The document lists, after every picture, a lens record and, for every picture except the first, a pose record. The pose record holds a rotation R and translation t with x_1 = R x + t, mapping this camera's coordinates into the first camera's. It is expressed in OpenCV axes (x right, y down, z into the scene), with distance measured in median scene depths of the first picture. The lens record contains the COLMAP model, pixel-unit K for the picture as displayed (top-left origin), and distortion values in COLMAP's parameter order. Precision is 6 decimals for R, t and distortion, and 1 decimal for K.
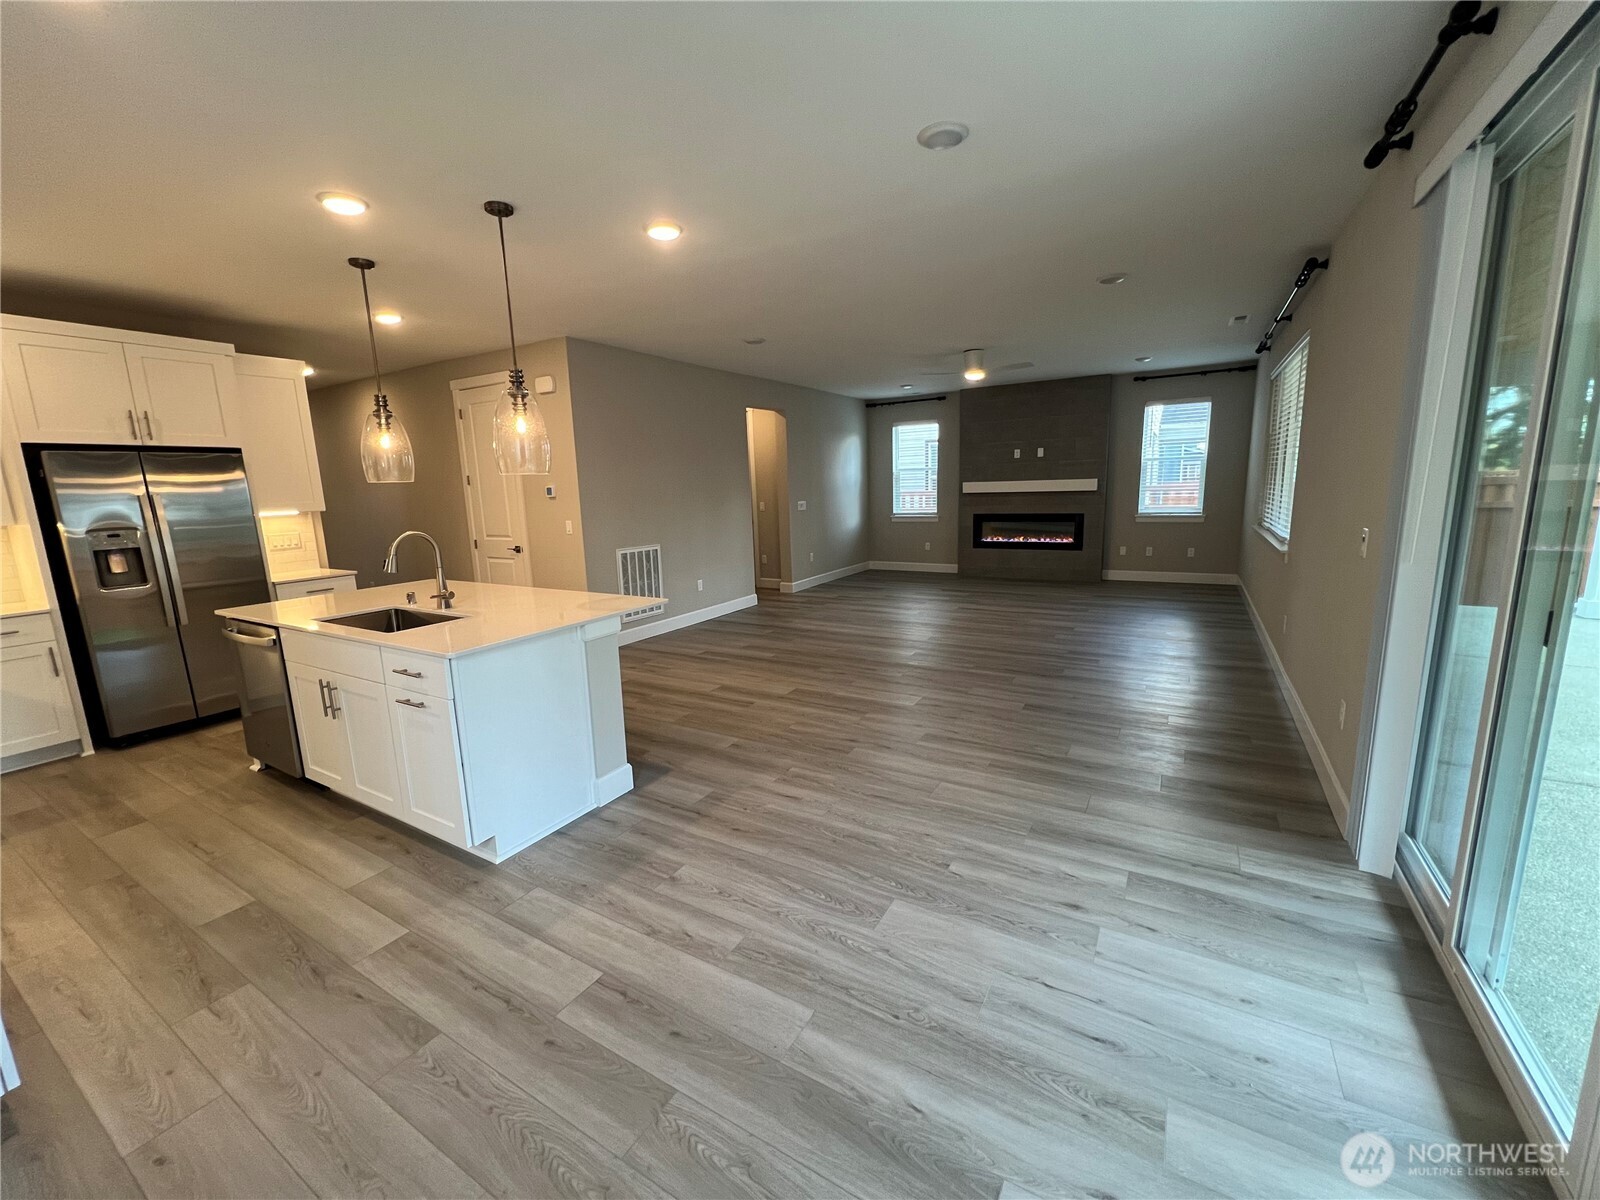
lens RADIAL K [[641.2, 0, 797.3], [0, 641.2, 596.4], [0, 0, 1]] dist [0.000622, 0.000165]
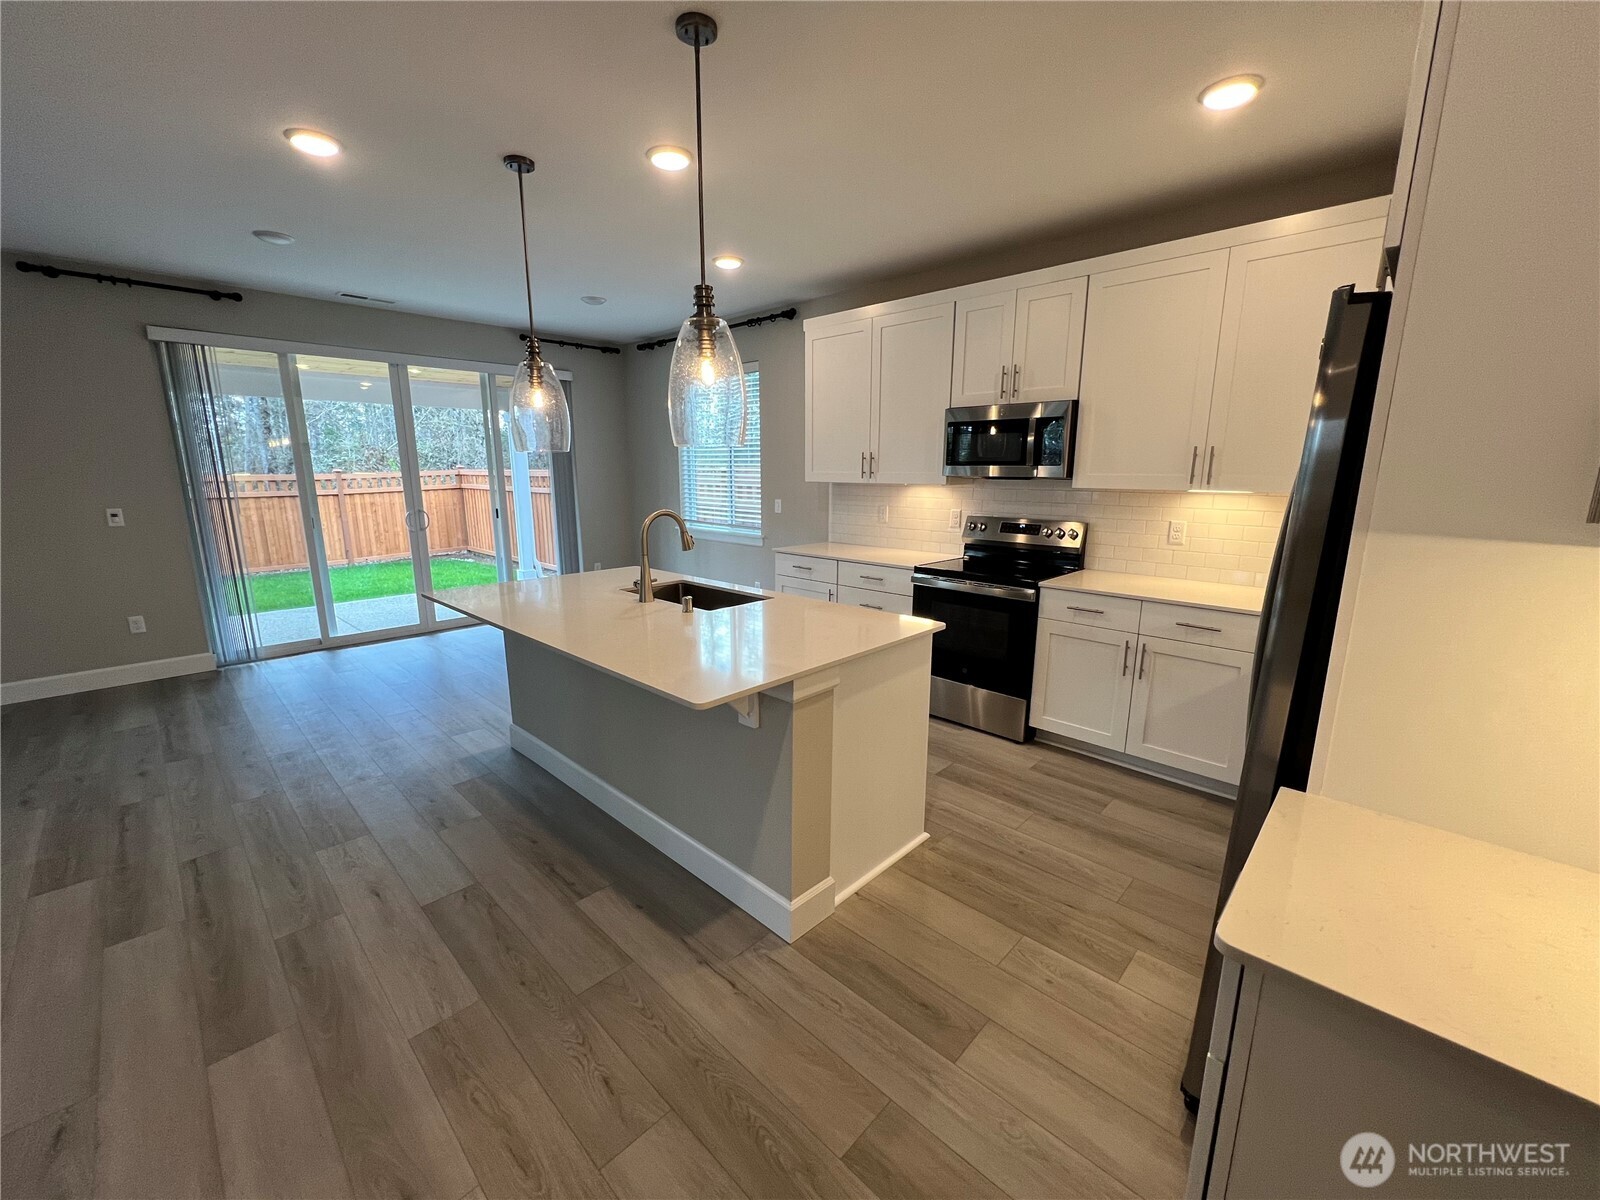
lens RADIAL K [[641.2, 0, 794.2], [0, 641.2, 593.9], [0, 0, 1]] dist [0.000622, 0.000165]
pose [[-0.973519, -0.012233, 0.228279, -0.968048], [0.070068, 0.934540, 0.348892, -0.288190], [-0.217604, 0.355648, -0.908935, 1.788564]]
